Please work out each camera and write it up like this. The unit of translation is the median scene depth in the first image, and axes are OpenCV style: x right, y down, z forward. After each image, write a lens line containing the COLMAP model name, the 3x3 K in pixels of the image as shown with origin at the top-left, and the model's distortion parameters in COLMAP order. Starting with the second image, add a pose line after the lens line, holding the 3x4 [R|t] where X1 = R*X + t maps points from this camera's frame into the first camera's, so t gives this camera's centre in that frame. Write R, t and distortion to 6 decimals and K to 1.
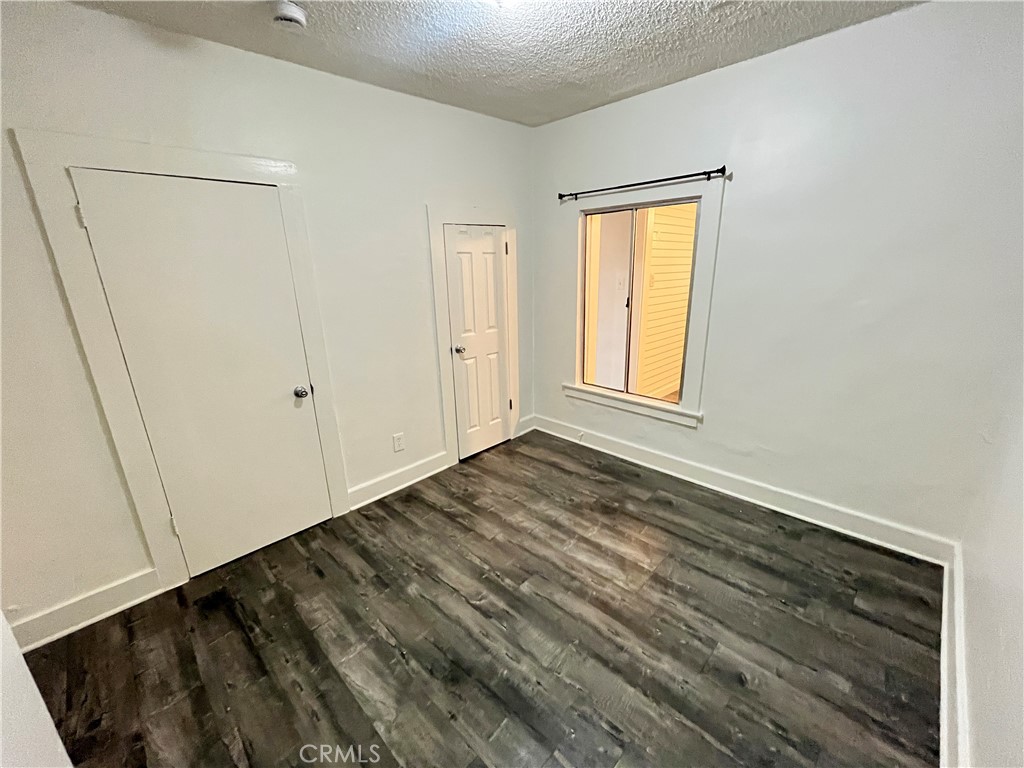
lens RADIAL K [[417.8, 0, 512.3], [0, 417.8, 386.7], [0, 0, 1]] dist [-0.003473, -0.000370]
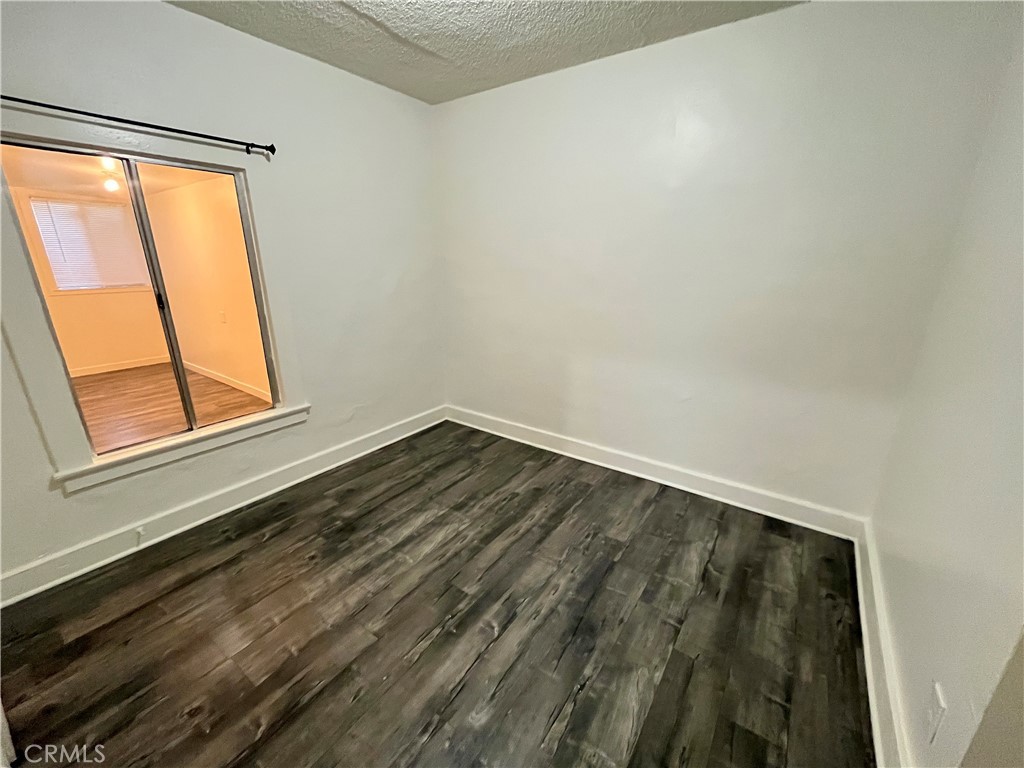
lens RADIAL K [[417.8, 0, 512.0], [0, 417.8, 386.4], [0, 0, 1]] dist [-0.003473, -0.000370]
pose [[-0.161960, -0.266511, 0.950127, -0.704160], [0.279308, 0.911084, 0.303171, -0.175718], [-0.946444, 0.314480, -0.073121, 0.794551]]
